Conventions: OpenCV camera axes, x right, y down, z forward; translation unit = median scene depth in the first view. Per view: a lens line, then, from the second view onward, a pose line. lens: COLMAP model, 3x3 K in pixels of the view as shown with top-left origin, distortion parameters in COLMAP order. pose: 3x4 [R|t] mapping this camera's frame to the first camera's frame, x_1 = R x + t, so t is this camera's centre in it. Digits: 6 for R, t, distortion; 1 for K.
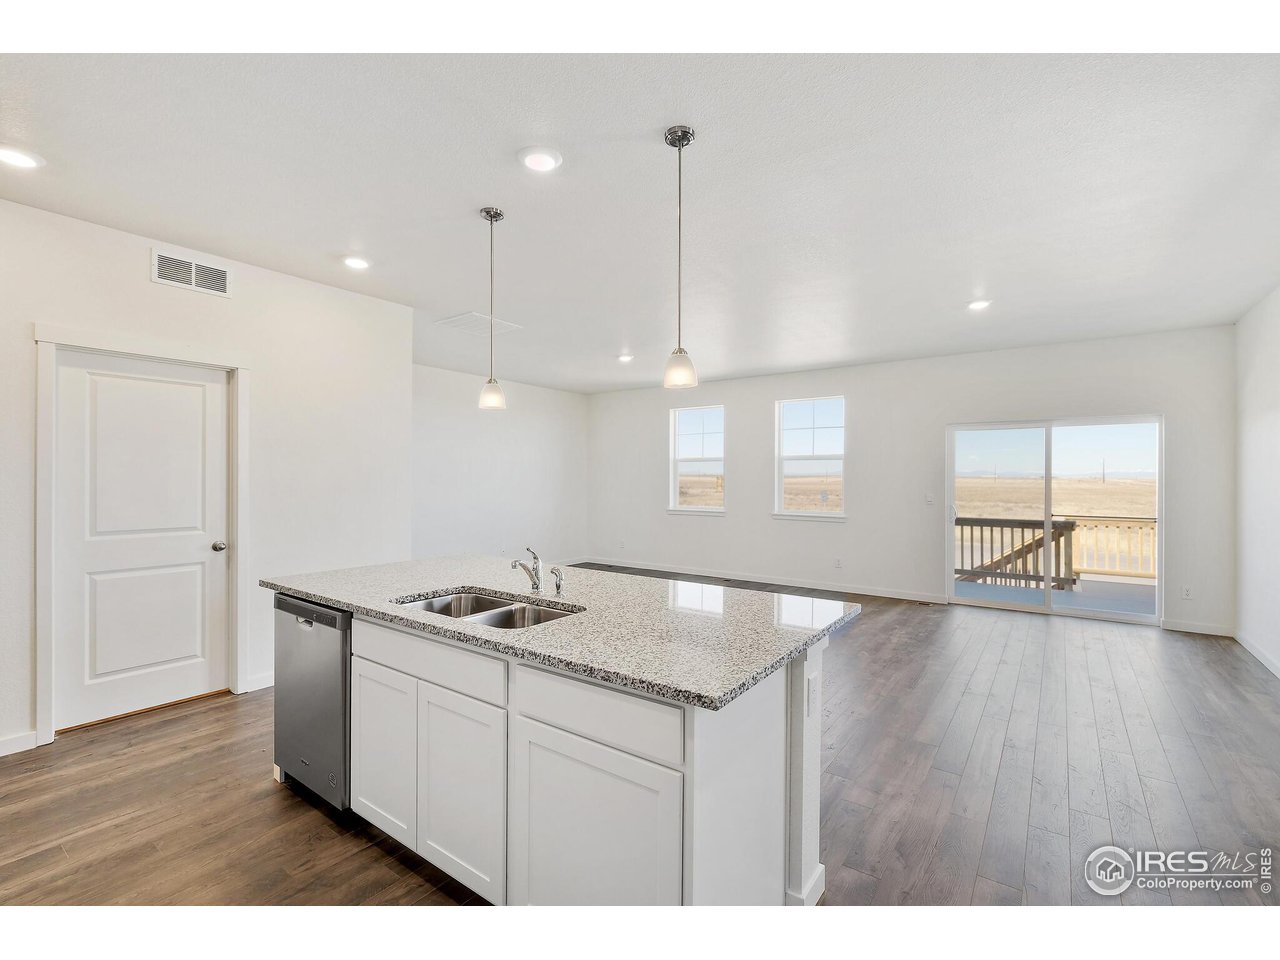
lens RADIAL K [[579.8, 0, 639.3], [0, 579.8, 475.2], [0, 0, 1]] dist [-0.005472, 0.003135]
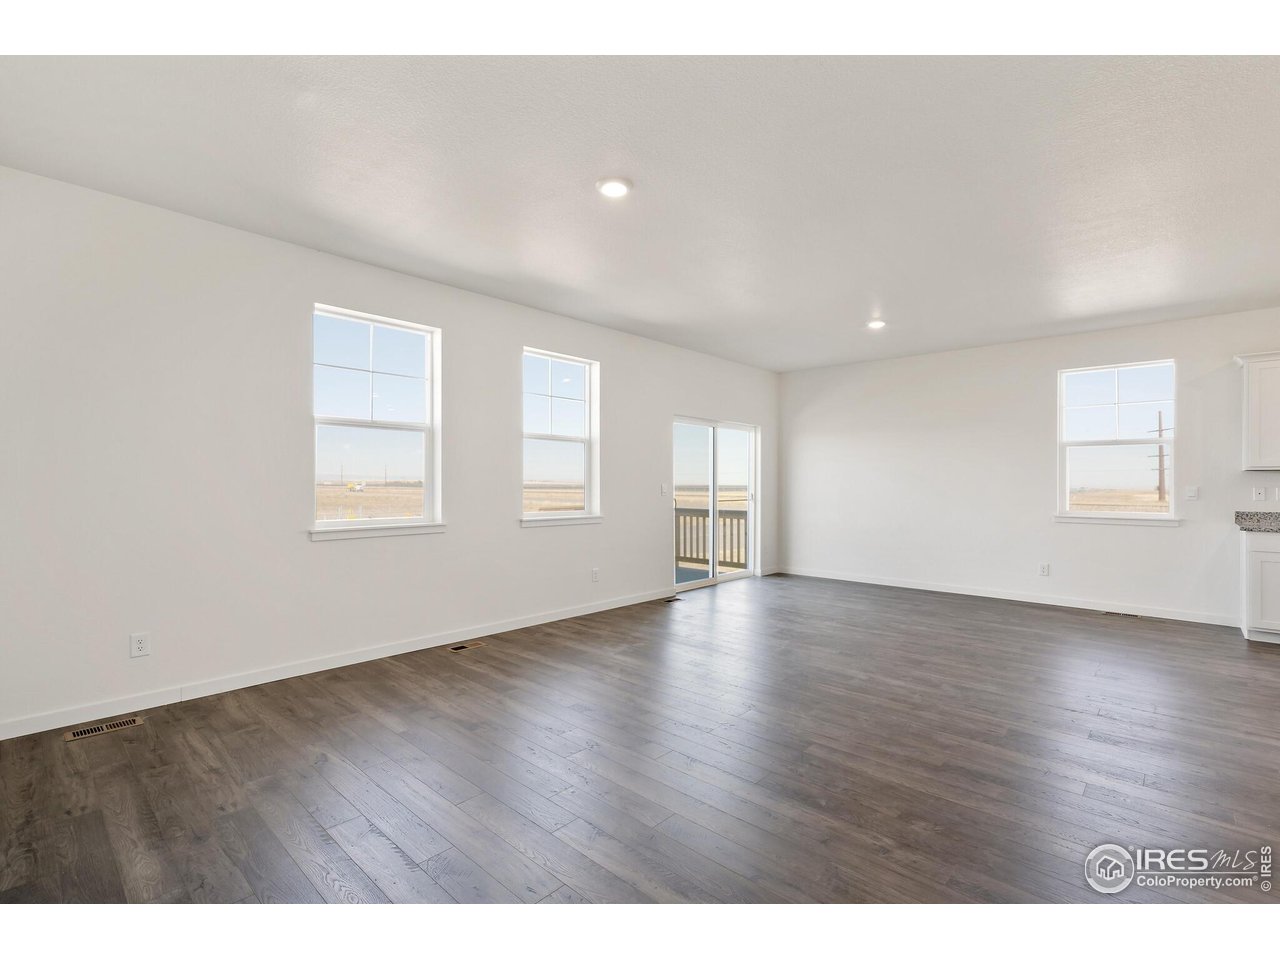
lens RADIAL K [[579.8, 0, 642.6], [0, 579.8, 481.0], [0, 0, 1]] dist [-0.005472, 0.003135]
pose [[0.122101, -0.000076, 0.992518, -0.497918], [-0.007165, 0.999974, 0.000958, 0.026064], [-0.992492, -0.007229, 0.122097, 0.968850]]
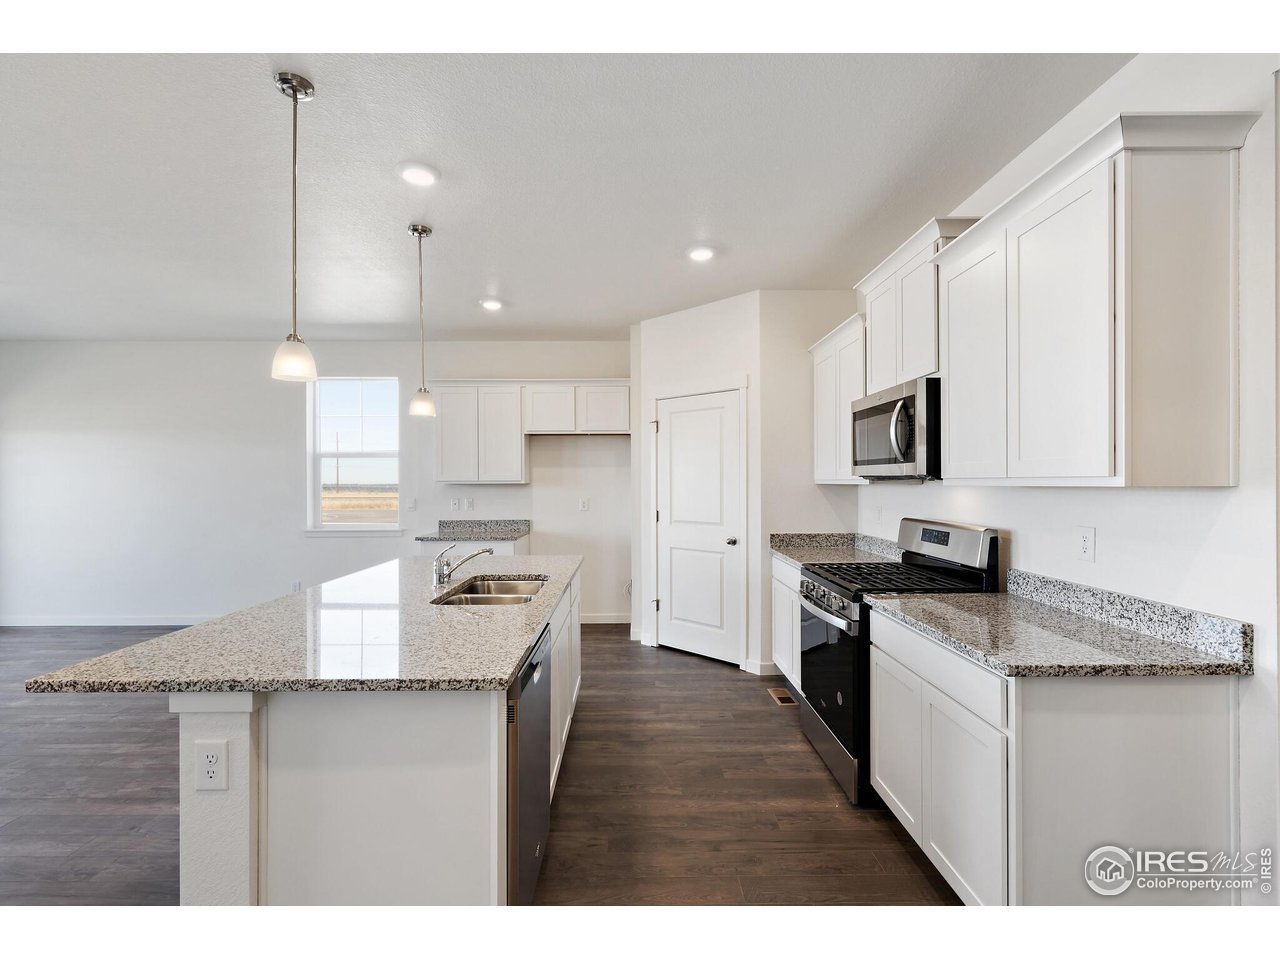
lens RADIAL K [[579.8, 0, 634.5], [0, 579.8, 482.9], [0, 0, 1]] dist [-0.005472, 0.003135]
pose [[-0.590817, -0.005305, 0.806788, -0.493476], [-0.001757, 0.999984, 0.005288, -0.000147], [-0.806804, 0.001706, -0.590817, 0.524554]]
